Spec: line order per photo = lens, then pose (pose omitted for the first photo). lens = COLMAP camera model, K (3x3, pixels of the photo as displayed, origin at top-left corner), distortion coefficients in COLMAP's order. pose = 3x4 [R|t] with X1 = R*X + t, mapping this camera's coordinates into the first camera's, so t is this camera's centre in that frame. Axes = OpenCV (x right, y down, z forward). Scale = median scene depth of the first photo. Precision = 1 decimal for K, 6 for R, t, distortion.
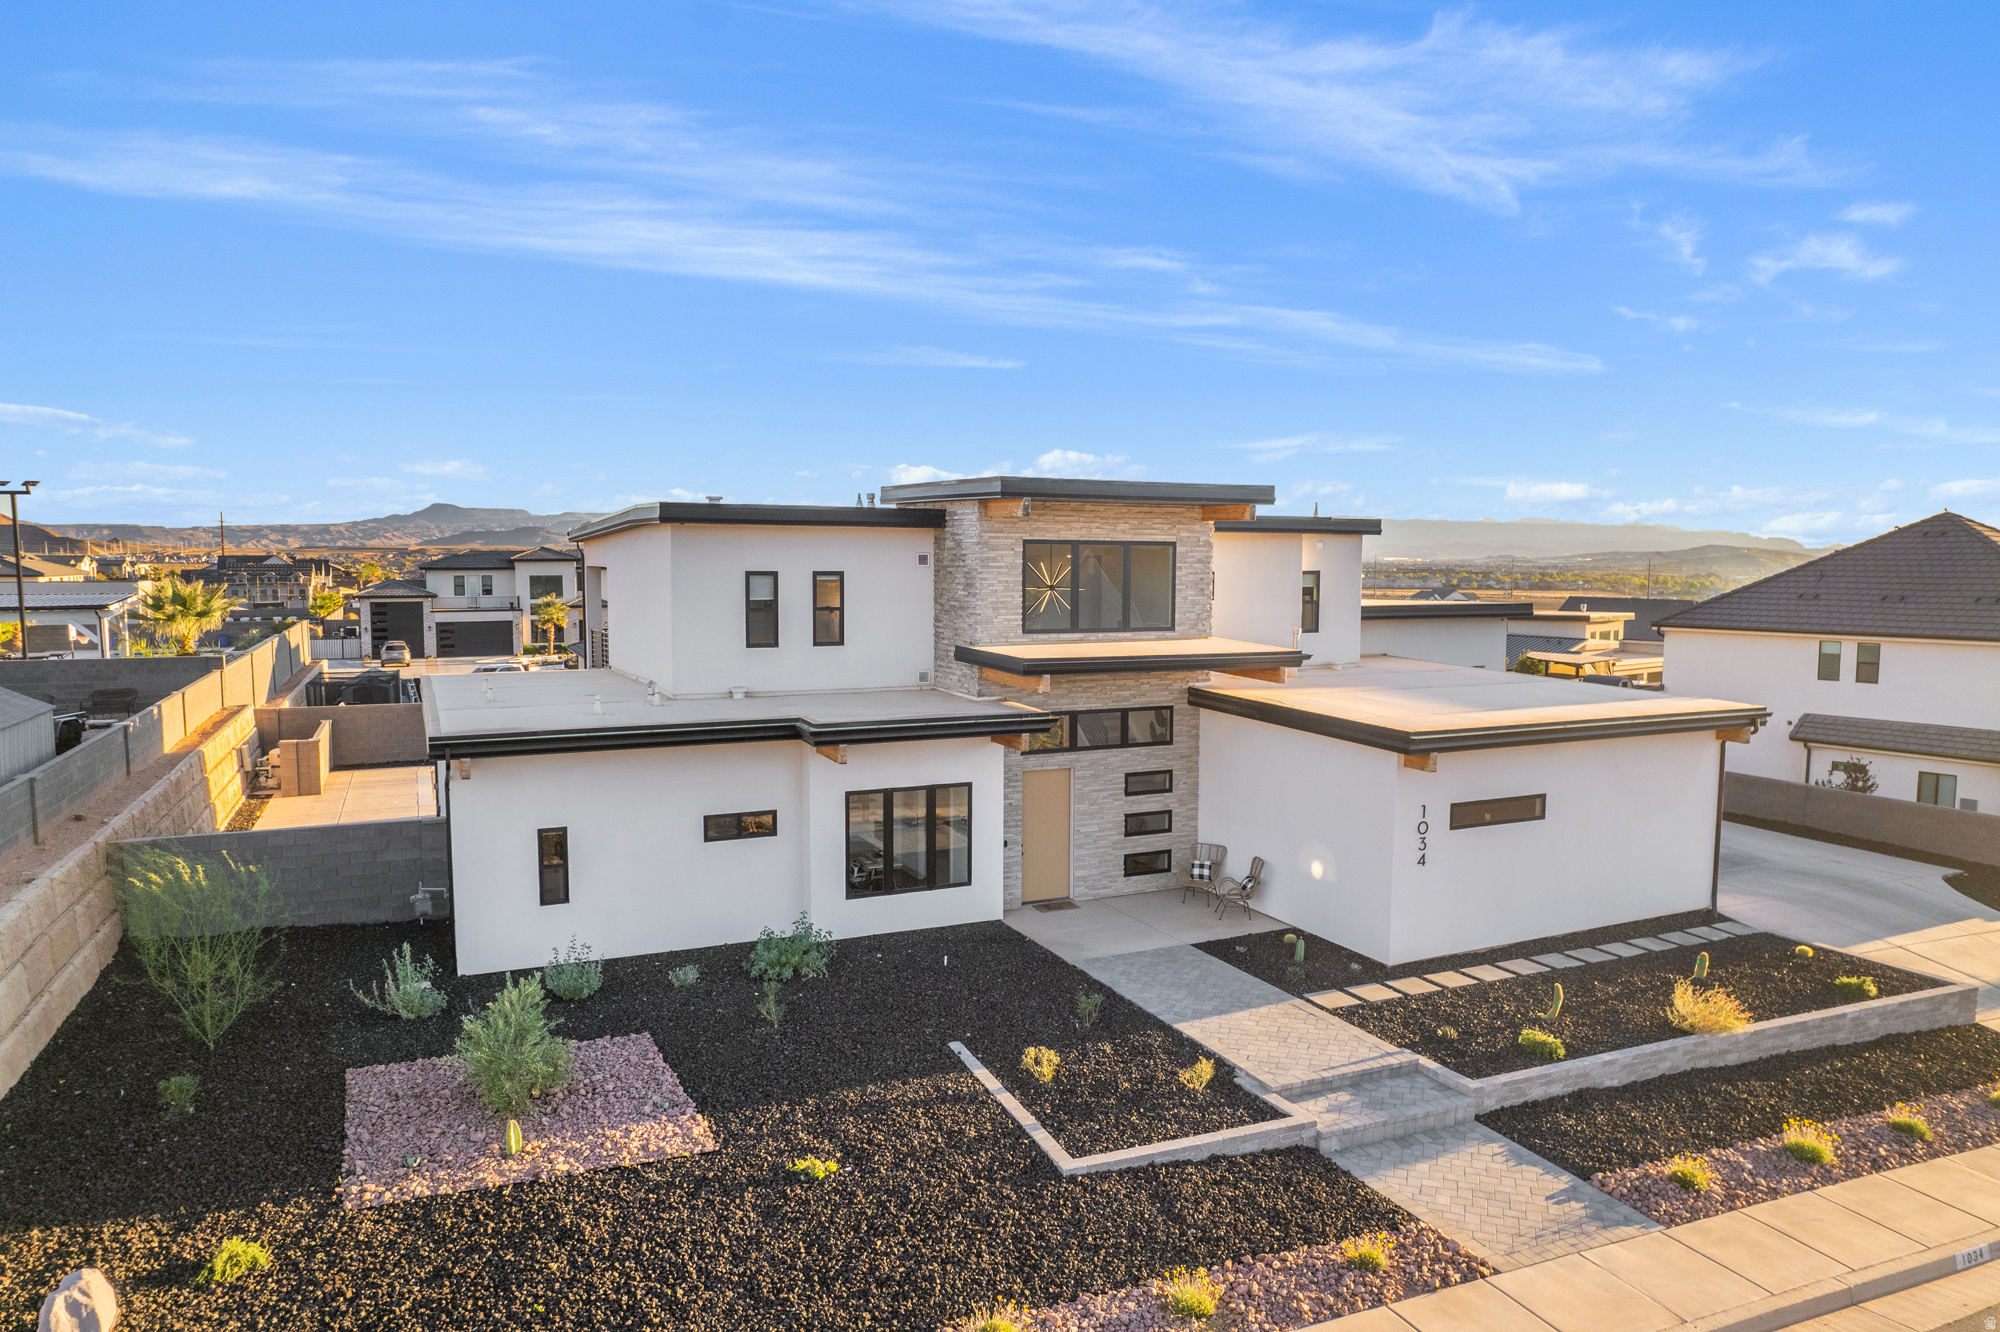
lens RADIAL K [[1282.4, 0, 1003.3], [0, 1282.4, 674.2], [0, 0, 1]] dist [-0.078061, 0.072247]
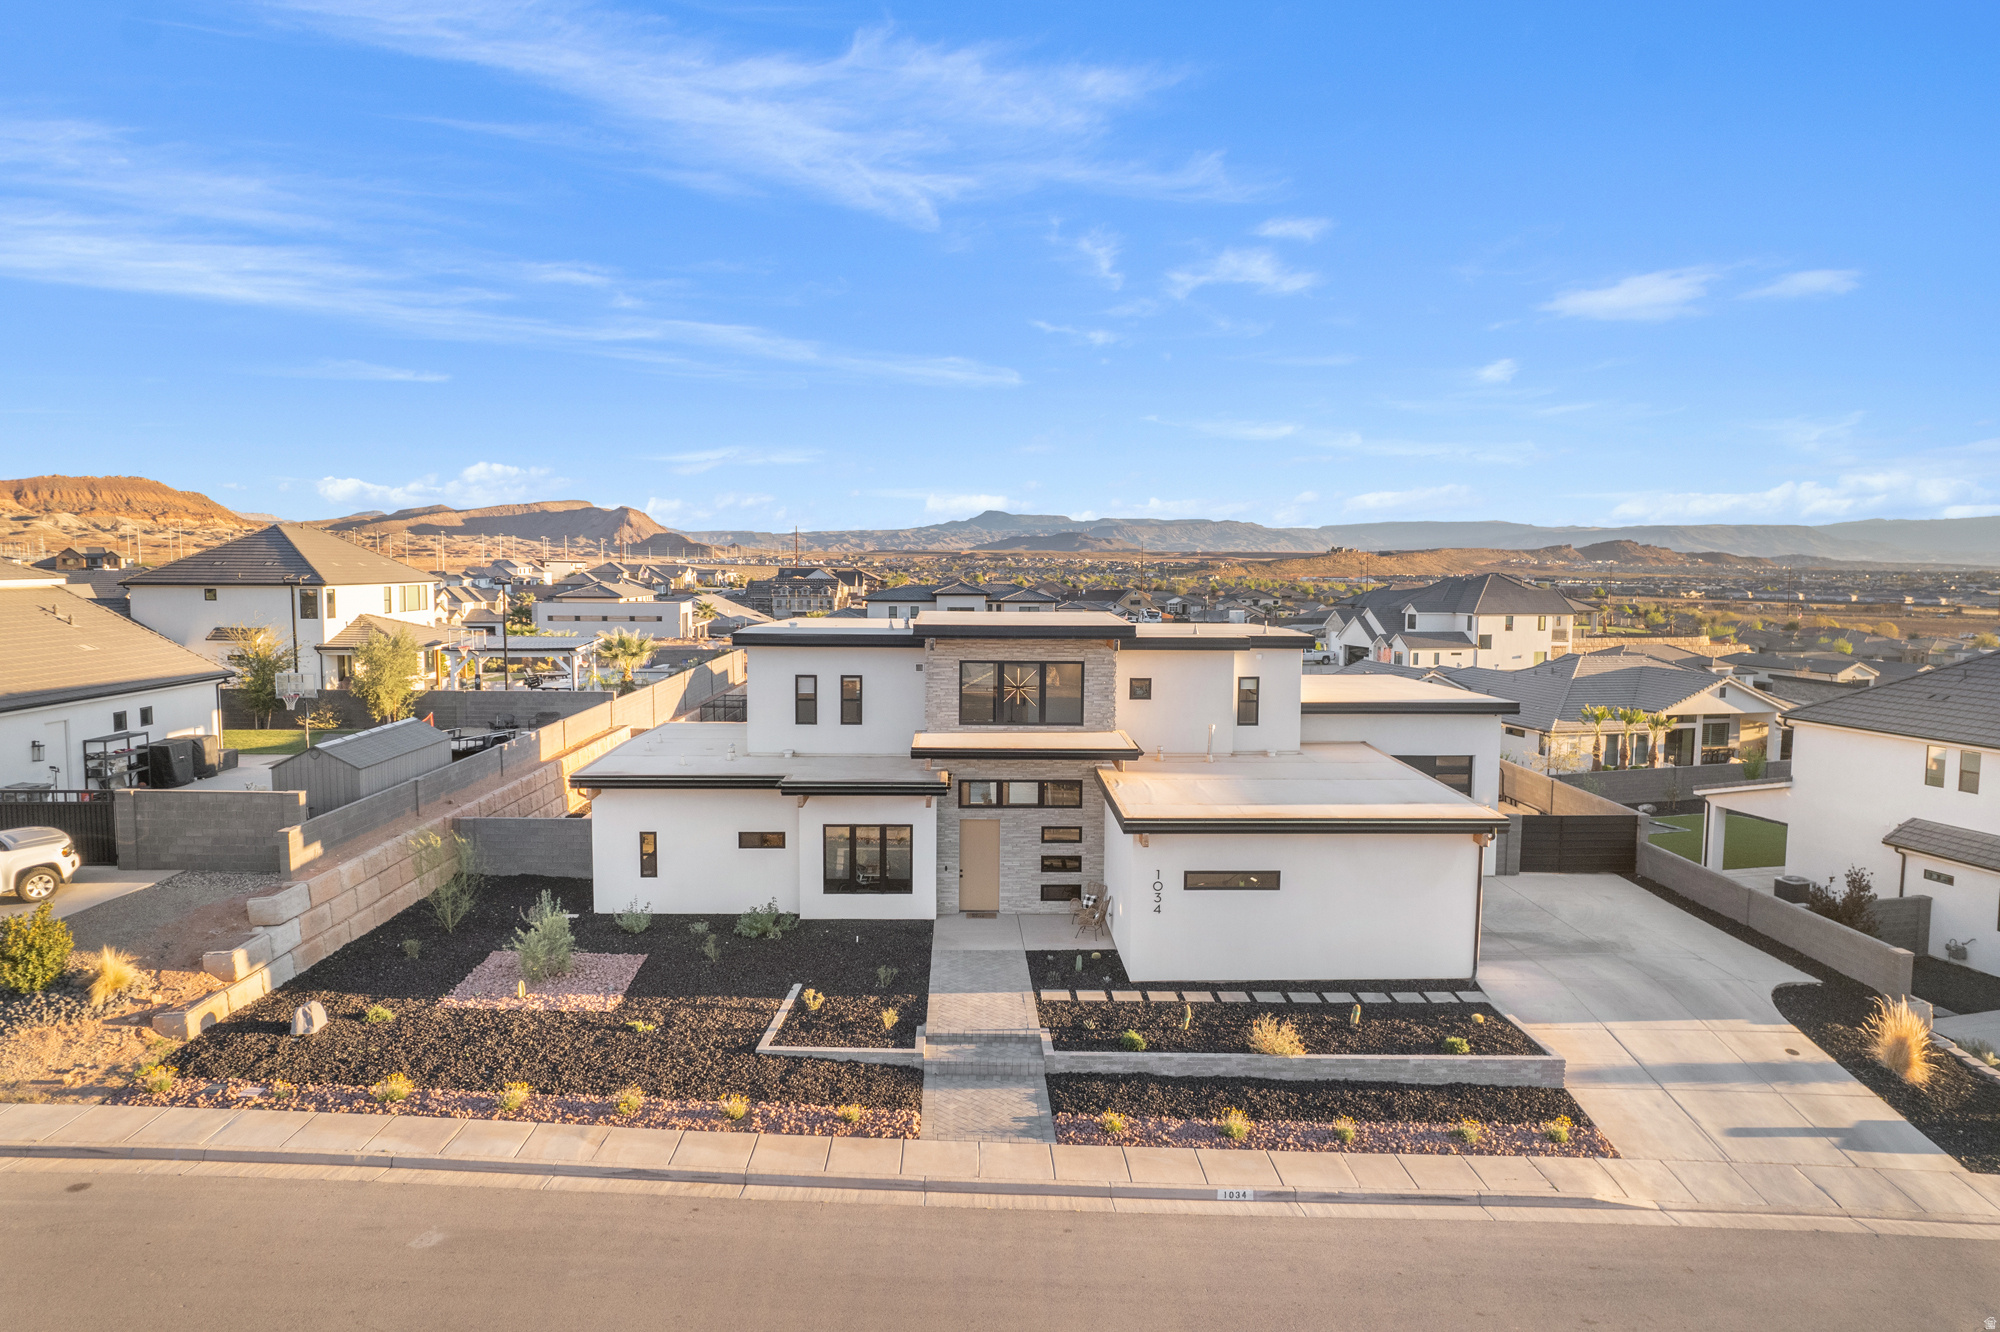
lens RADIAL K [[1282.4, 0, 1003.3], [0, 1282.4, 674.2], [0, 0, 1]] dist [-0.078061, 0.072247]
pose [[0.917155, 0.038327, -0.396683, 0.668682], [-0.039611, 0.999203, 0.004959, -0.103412], [0.396557, 0.011165, 0.917942, -0.328464]]
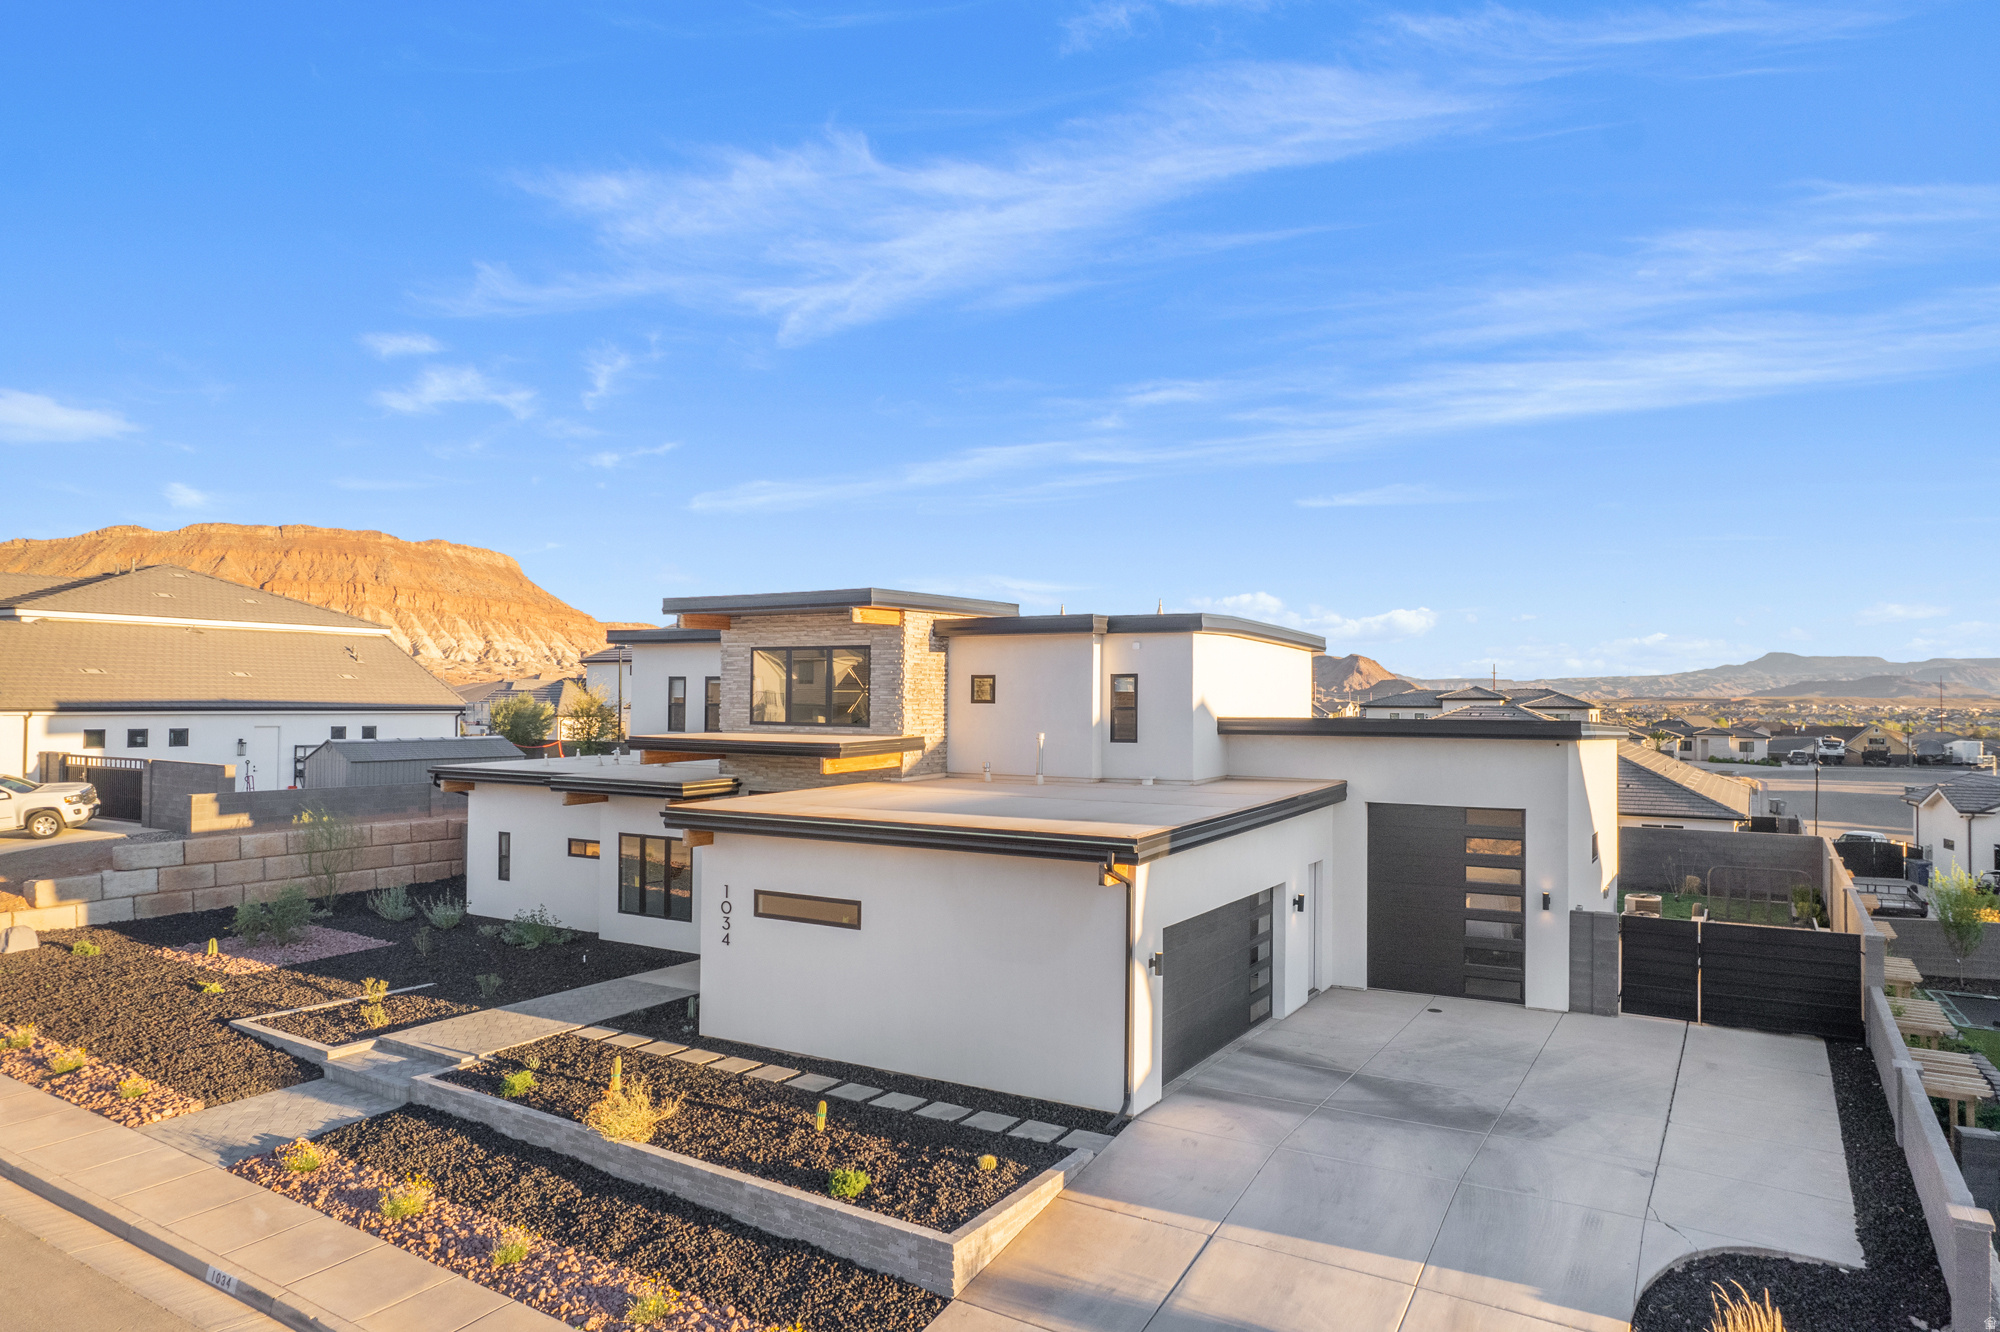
lens RADIAL K [[1282.4, 0, 1003.3], [0, 1282.4, 674.2], [0, 0, 1]] dist [-0.078061, 0.072247]
pose [[0.560507, -0.018951, -0.827933, 1.219262], [-0.080117, 0.993808, -0.076986, -0.004988], [0.824265, 0.109483, 0.555518, 0.548039]]
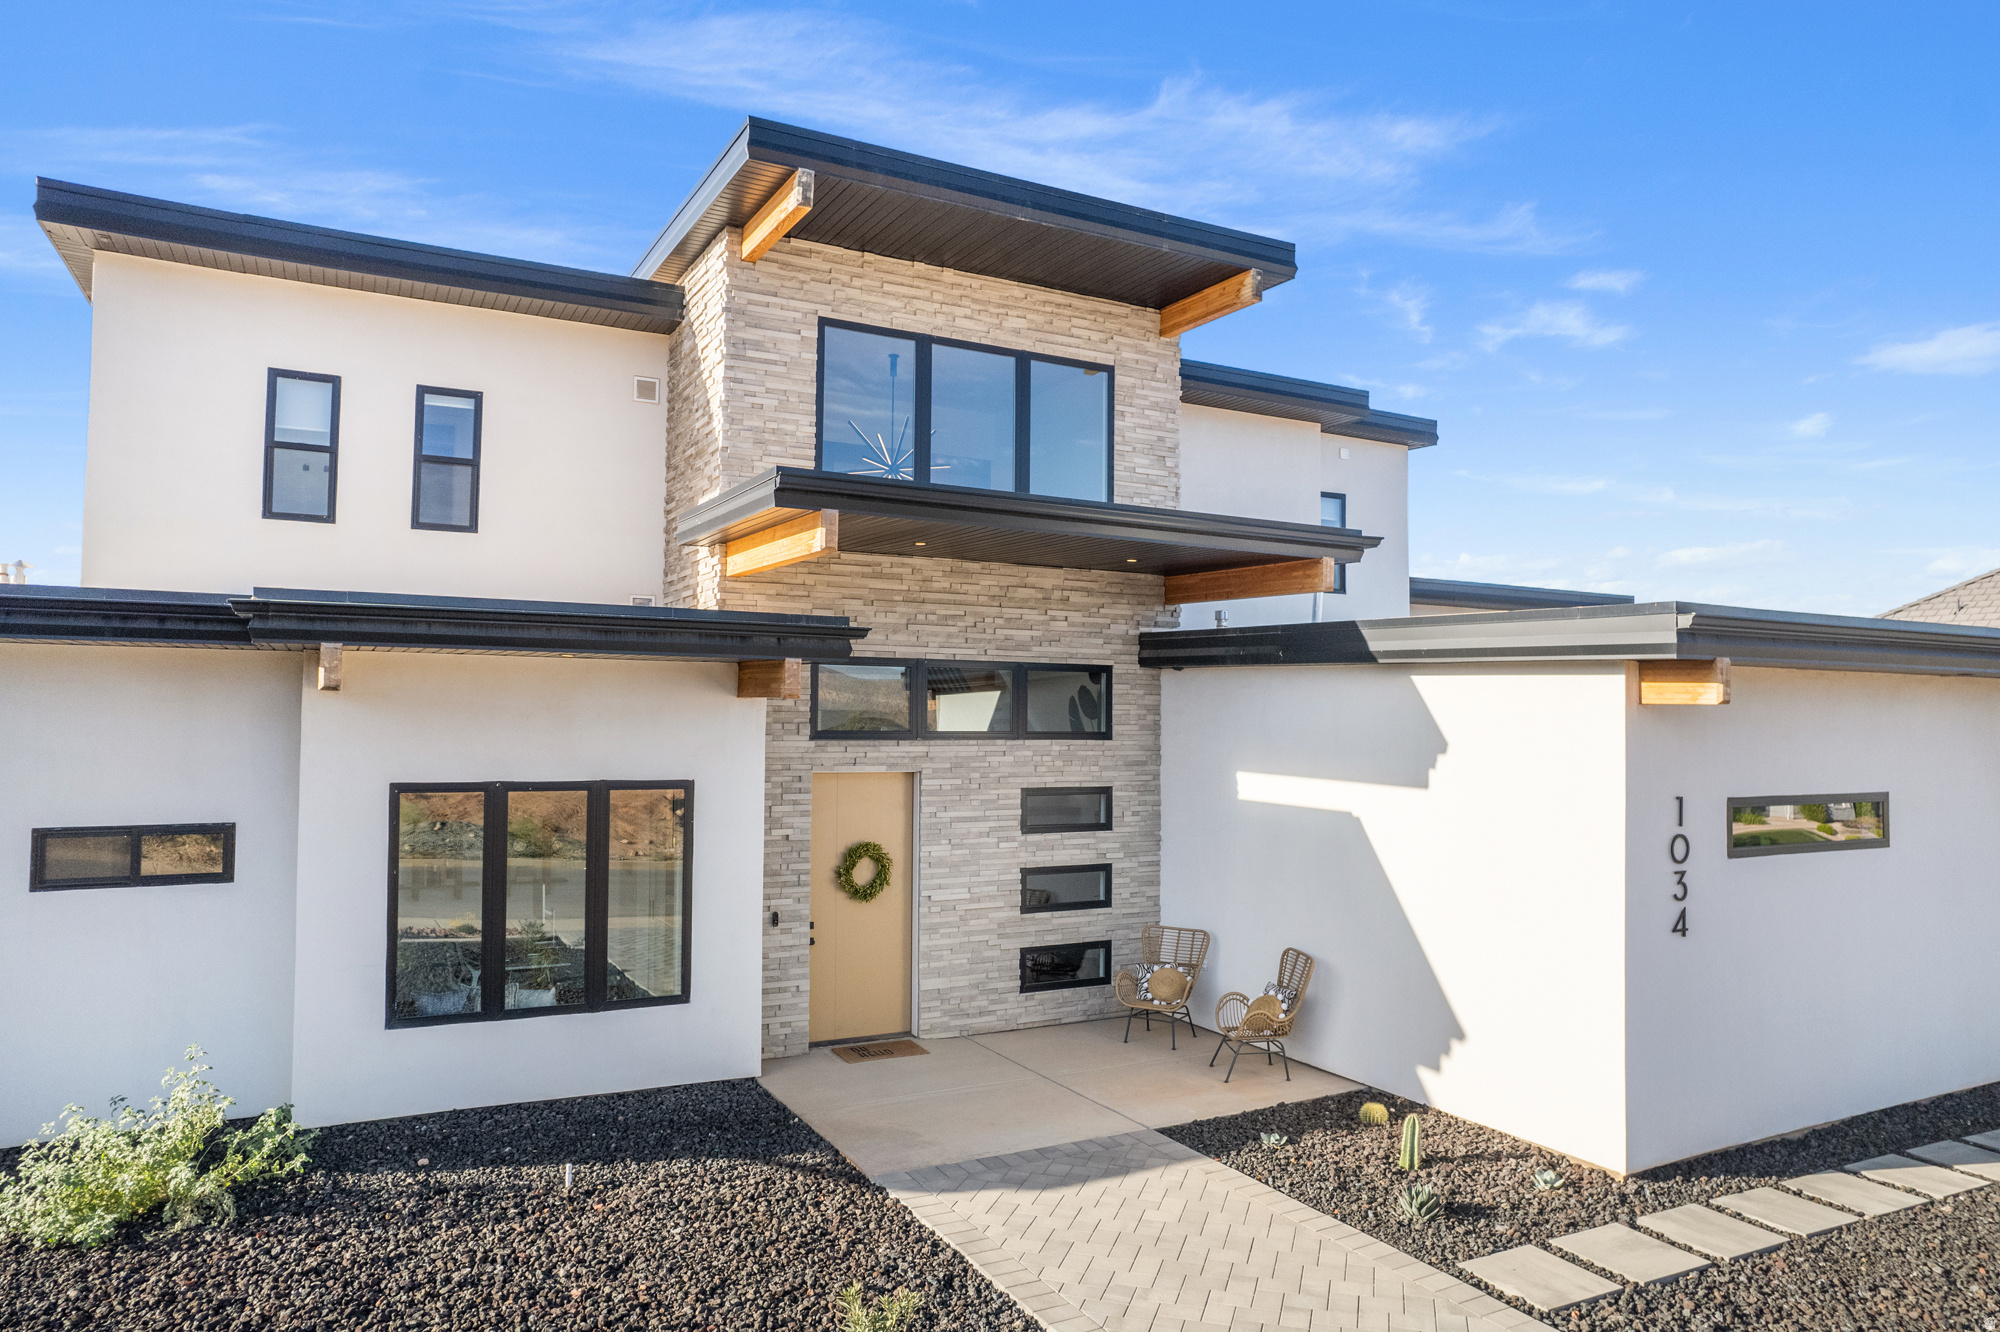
lens RADIAL K [[1287.4, 0, 1004.7], [0, 1287.4, 671.5], [0, 0, 1]] dist [-0.078781, 0.073203]
pose [[0.998490, 0.007022, 0.054486, 0.066043], [0.000004, 0.991789, -0.127887, 0.107559], [-0.054937, 0.127694, 0.990291, 0.528796]]
